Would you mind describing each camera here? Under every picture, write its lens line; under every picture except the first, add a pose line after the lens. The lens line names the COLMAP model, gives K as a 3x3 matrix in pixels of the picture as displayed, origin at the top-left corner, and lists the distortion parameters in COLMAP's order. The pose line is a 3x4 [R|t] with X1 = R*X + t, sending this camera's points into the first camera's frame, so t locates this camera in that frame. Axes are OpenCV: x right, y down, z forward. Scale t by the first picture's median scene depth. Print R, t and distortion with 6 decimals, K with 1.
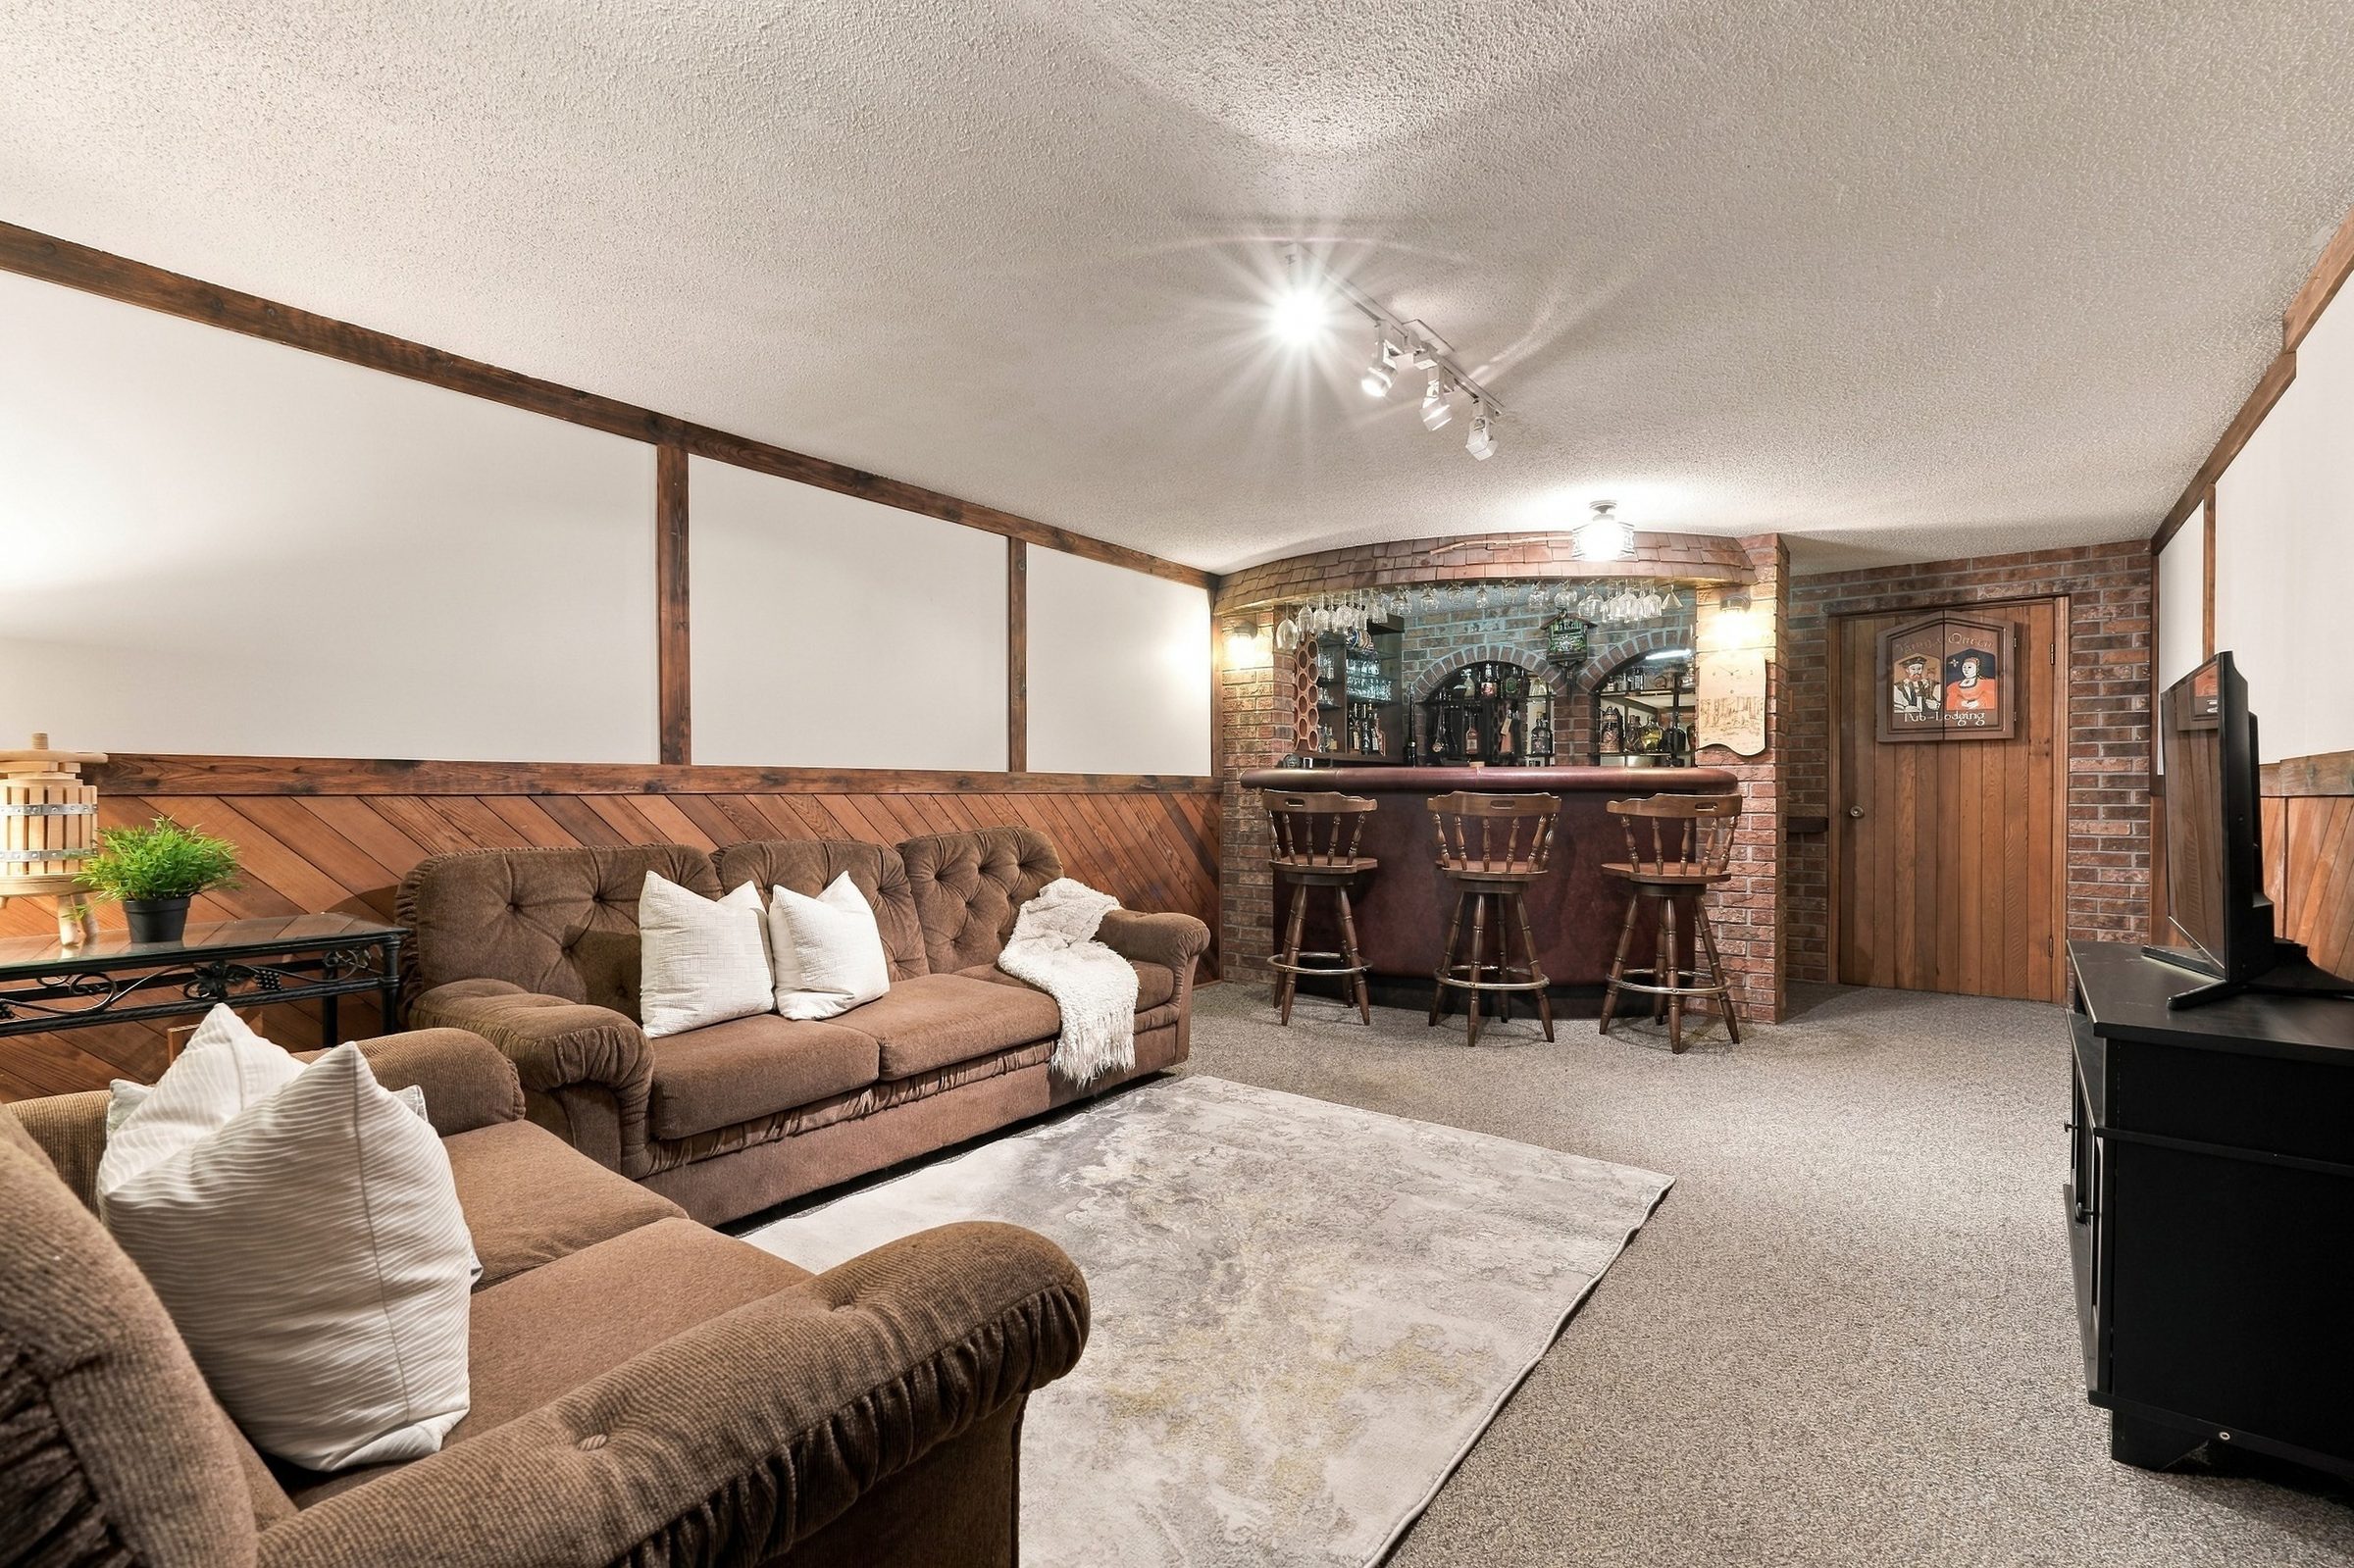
lens RADIAL K [[1067.6, 0, 1162.2], [0, 1067.6, 794.2], [0, 0, 1]] dist [0.001424, 0.000220]
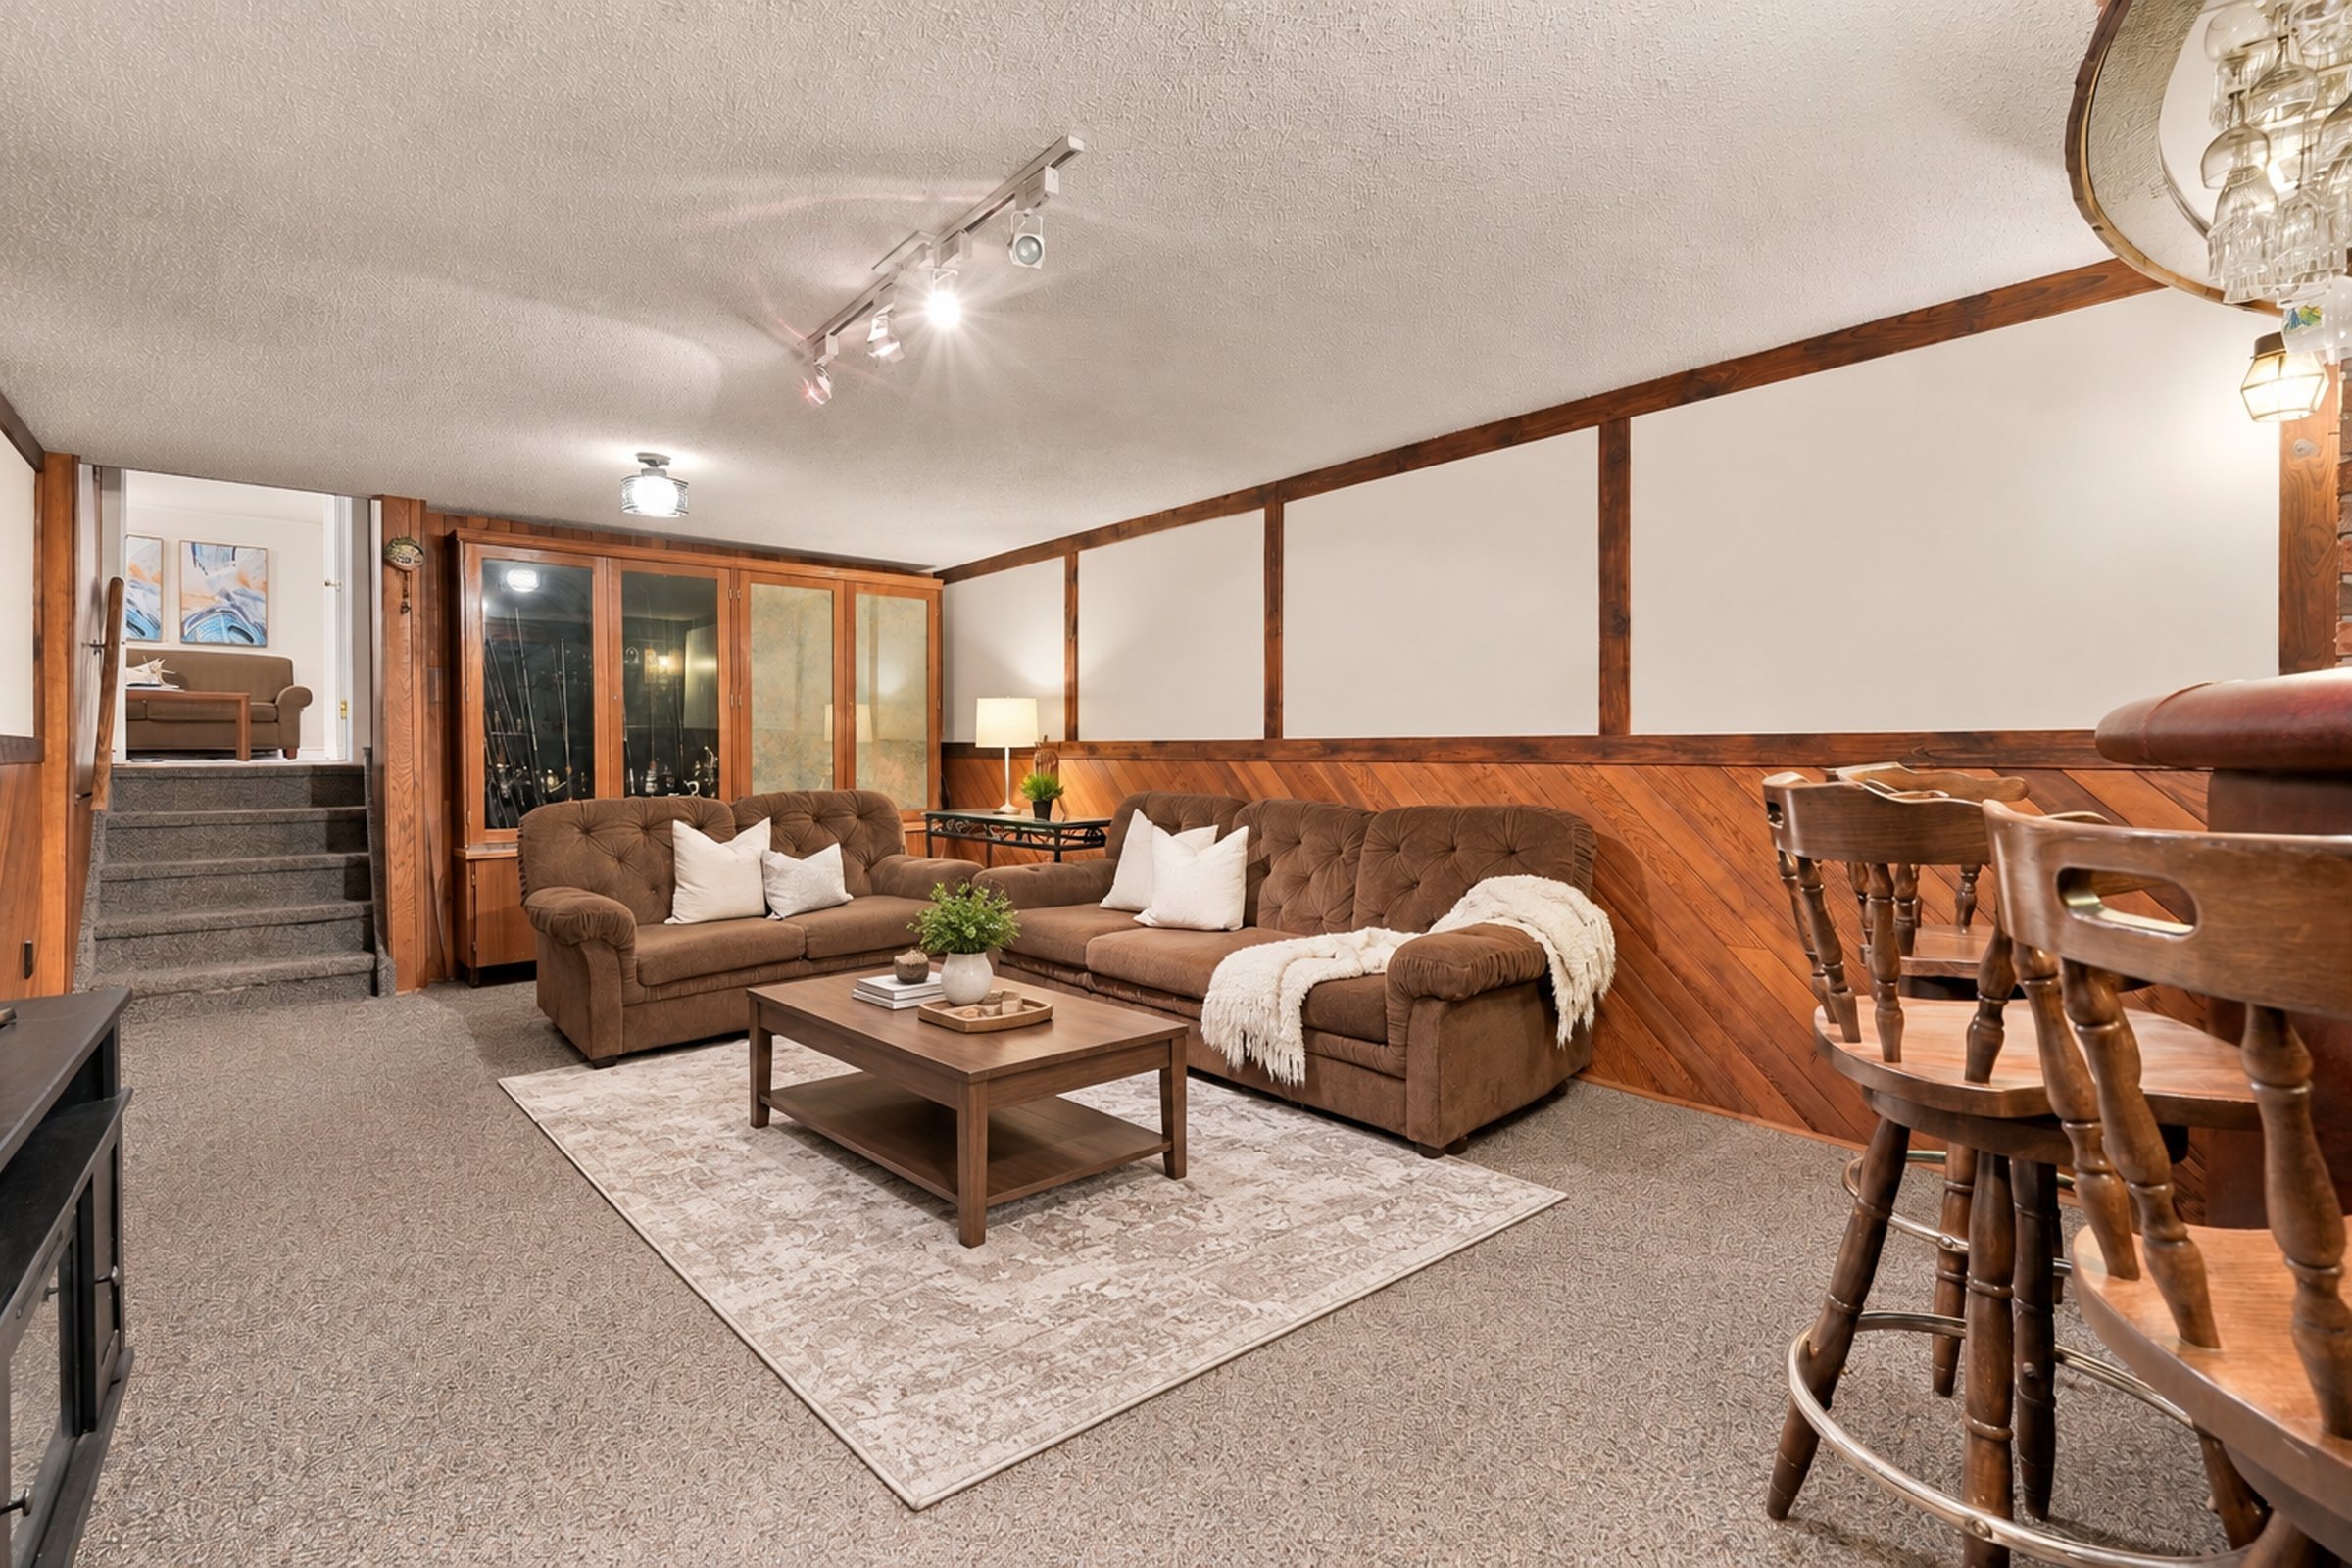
lens RADIAL K [[1066.8, 0, 1160.5], [0, 1066.8, 762.4], [0, 0, 1]] dist [0.001424, 0.000220]
pose [[-0.216486, 0.001506, -0.976285, 0.865697], [-0.008203, 0.999961, 0.003362, -0.002231], [0.976251, 0.008737, -0.216465, 1.128248]]
